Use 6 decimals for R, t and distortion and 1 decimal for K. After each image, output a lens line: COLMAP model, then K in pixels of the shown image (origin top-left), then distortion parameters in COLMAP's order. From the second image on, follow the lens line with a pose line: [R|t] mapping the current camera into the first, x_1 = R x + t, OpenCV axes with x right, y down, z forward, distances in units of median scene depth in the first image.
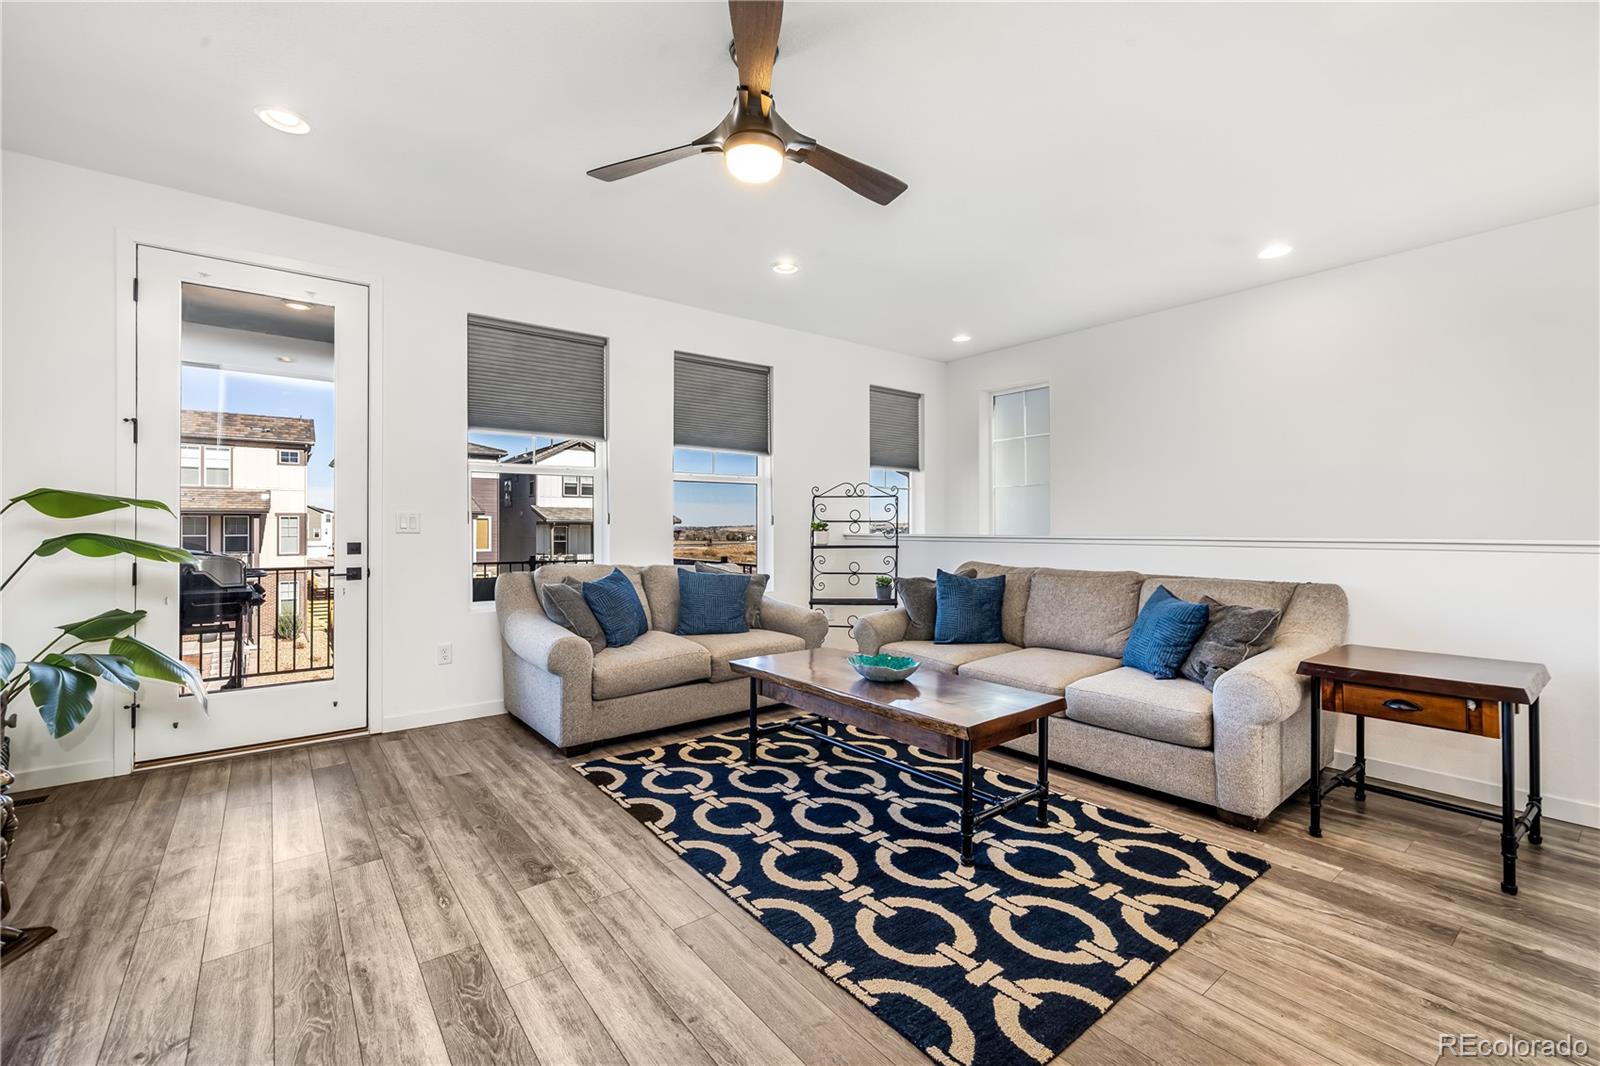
lens RADIAL K [[678.3, 0, 804.0], [0, 678.3, 525.1], [0, 0, 1]] dist [-0.001112, 0.000193]
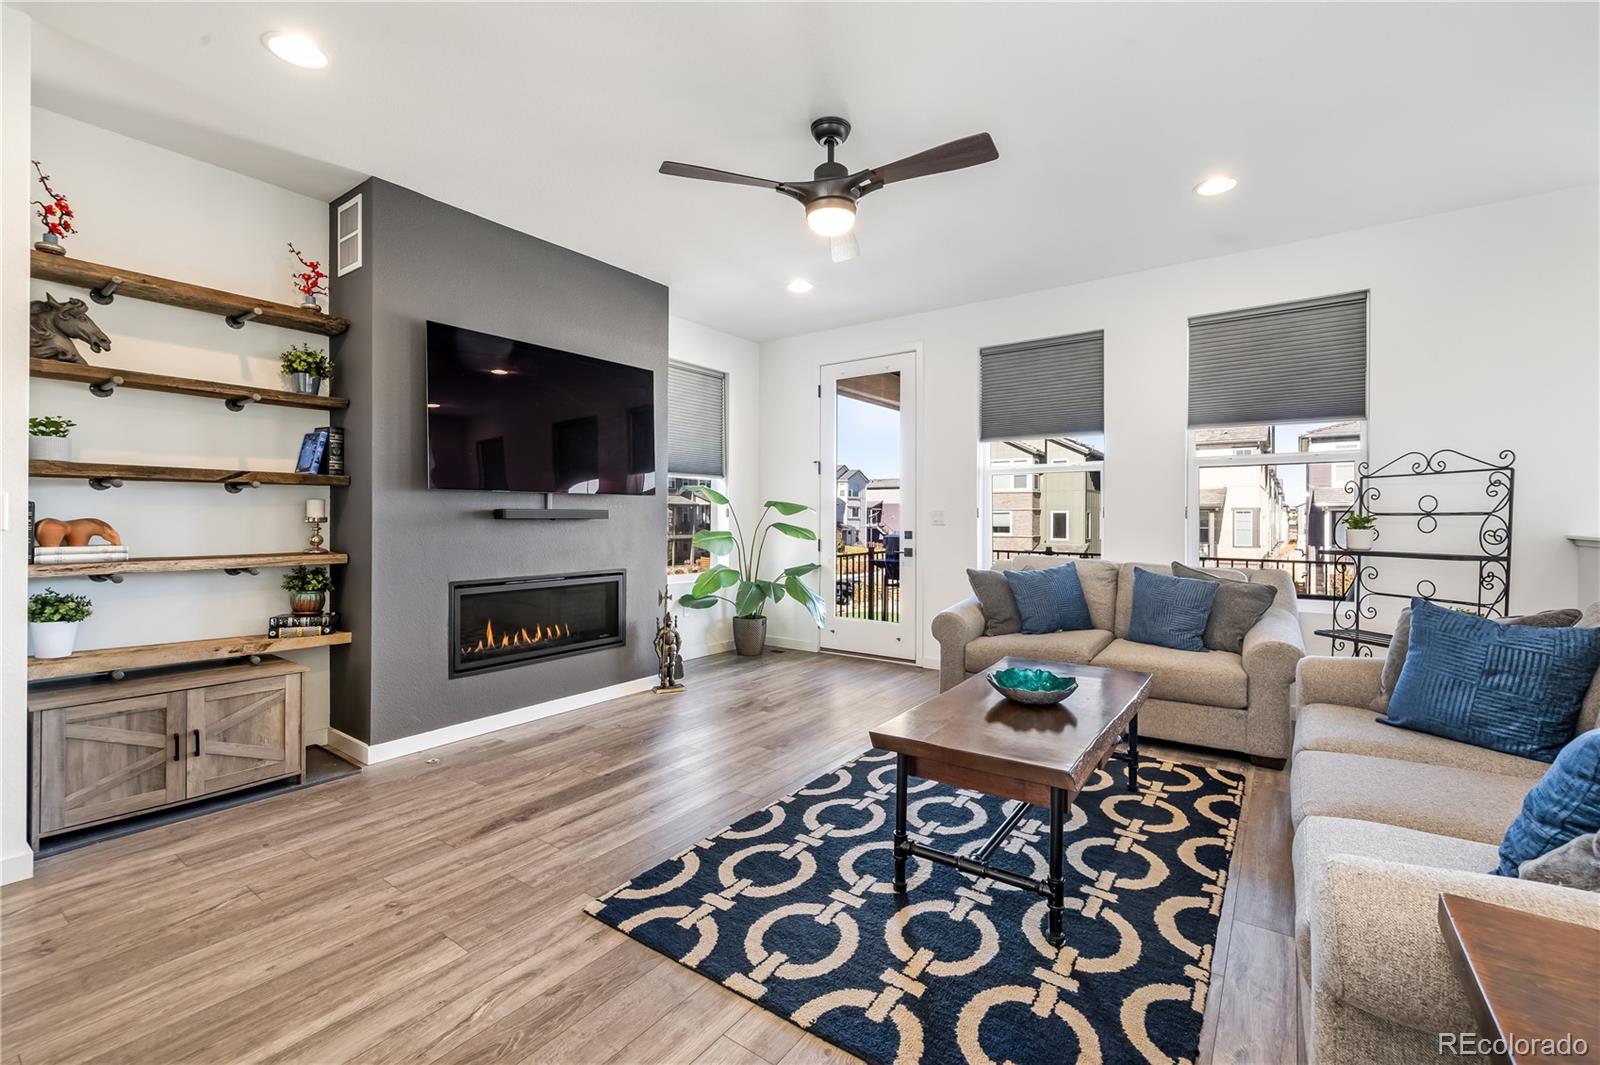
lens RADIAL K [[680.6, 0, 804.9], [0, 680.6, 517.5], [0, 0, 1]] dist [-0.001727, -0.000184]
pose [[0.277672, -0.000363, -0.960676, 0.673611], [-0.001701, 0.999998, -0.000869, -0.001482], [0.960674, 0.001876, 0.277671, 0.382263]]
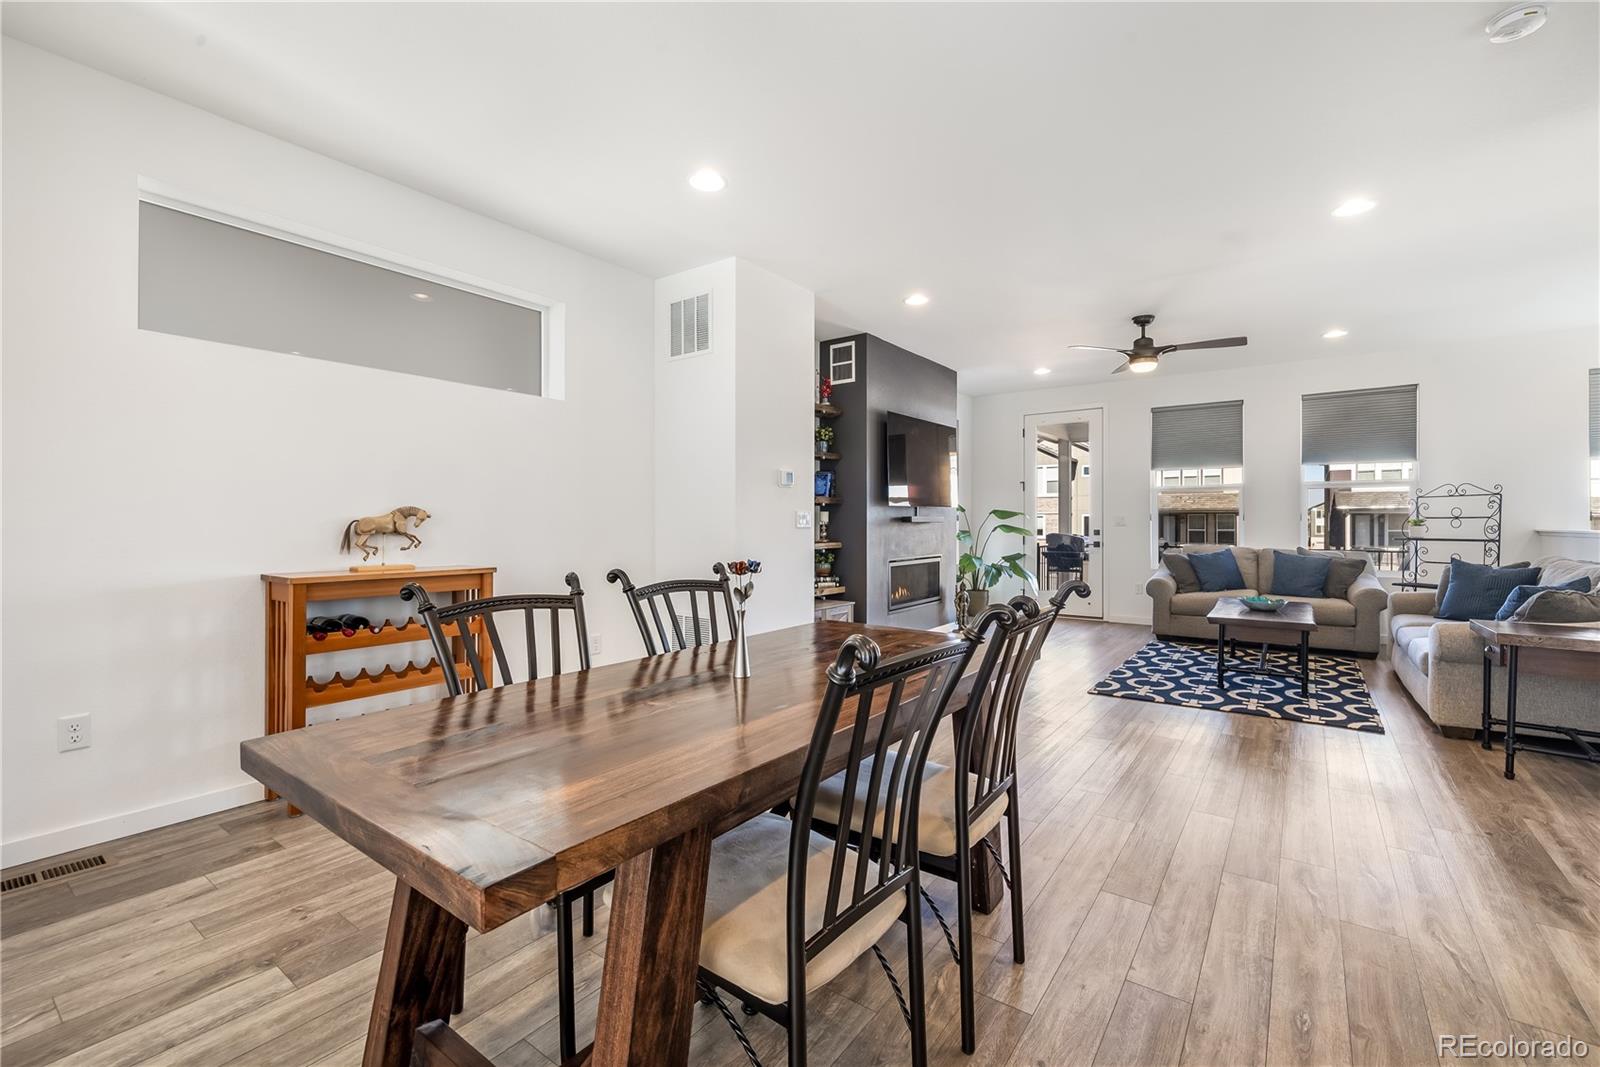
lens RADIAL K [[689.0, 0, 800.5], [0, 689.0, 519.4], [0, 0, 1]] dist [-0.000021, 0.000152]
pose [[0.271230, -0.004463, -0.962504, 1.175356], [0.001632, 0.999990, -0.004176, 0.000264], [0.962513, -0.000438, 0.271235, -0.489641]]
